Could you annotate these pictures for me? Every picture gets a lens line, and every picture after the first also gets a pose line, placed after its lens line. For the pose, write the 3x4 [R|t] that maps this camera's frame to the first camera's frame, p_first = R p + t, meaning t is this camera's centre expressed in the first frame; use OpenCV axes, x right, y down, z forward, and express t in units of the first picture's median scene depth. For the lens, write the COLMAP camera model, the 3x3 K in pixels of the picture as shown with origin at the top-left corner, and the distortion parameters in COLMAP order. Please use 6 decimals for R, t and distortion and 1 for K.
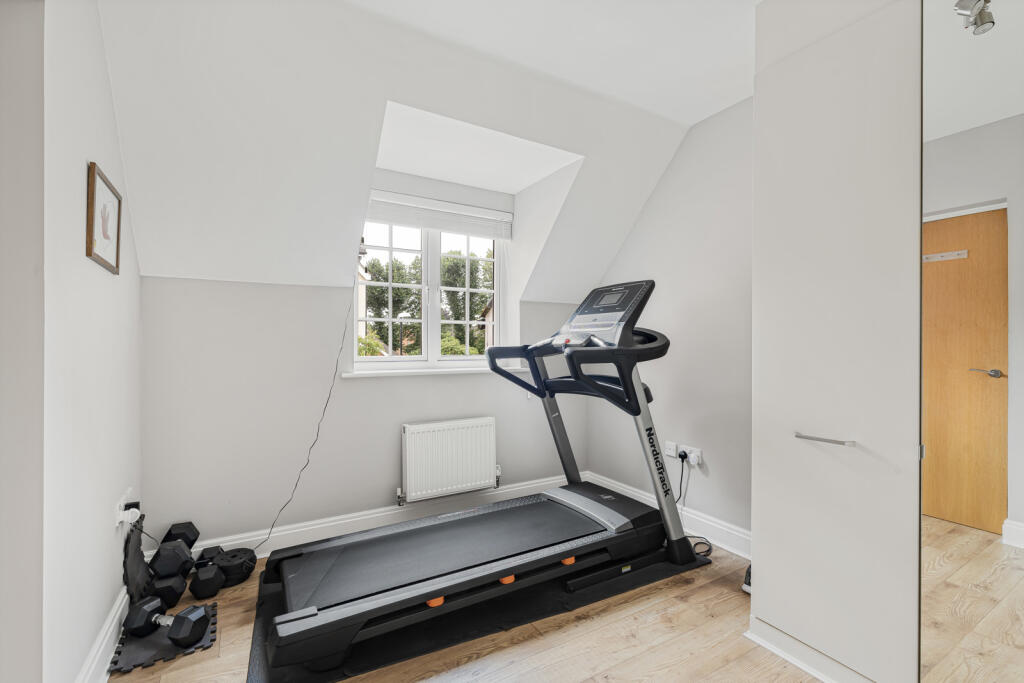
lens RADIAL K [[459.5, 0, 516.8], [0, 459.5, 347.4], [0, 0, 1]] dist [0.010114, 0.000062]
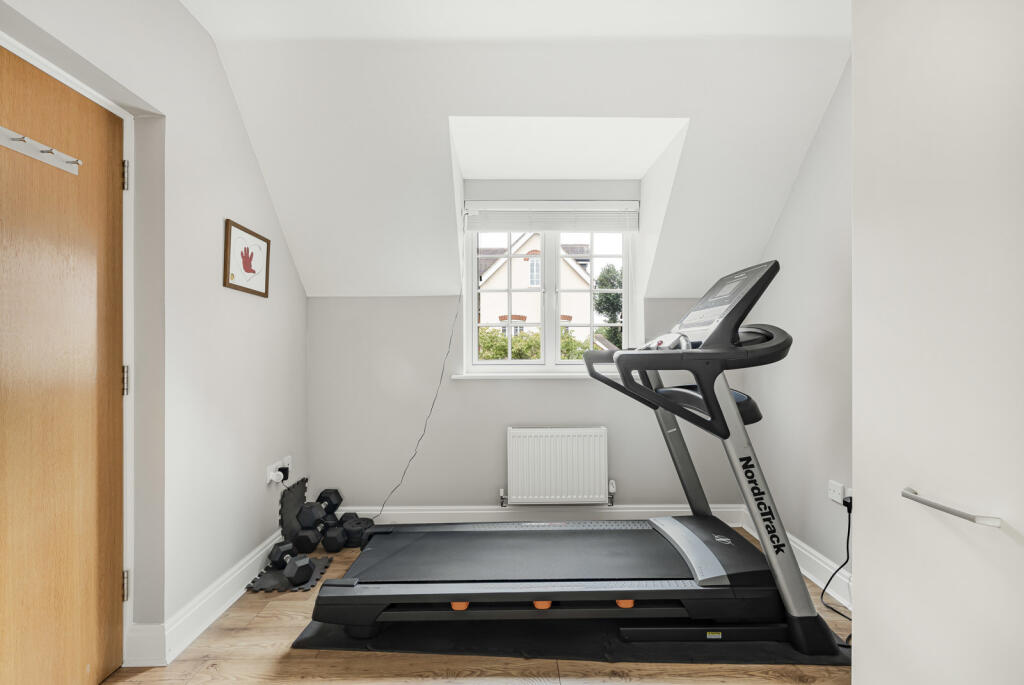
lens RADIAL K [[461.0, 0, 512.1], [0, 461.0, 348.0], [0, 0, 1]] dist [-0.000702, 0.000008]
pose [[0.862378, -0.005252, -0.506238, 0.333200], [0.001267, 0.999965, -0.008216, 0.001896], [0.506263, 0.006444, 0.862355, 0.150399]]
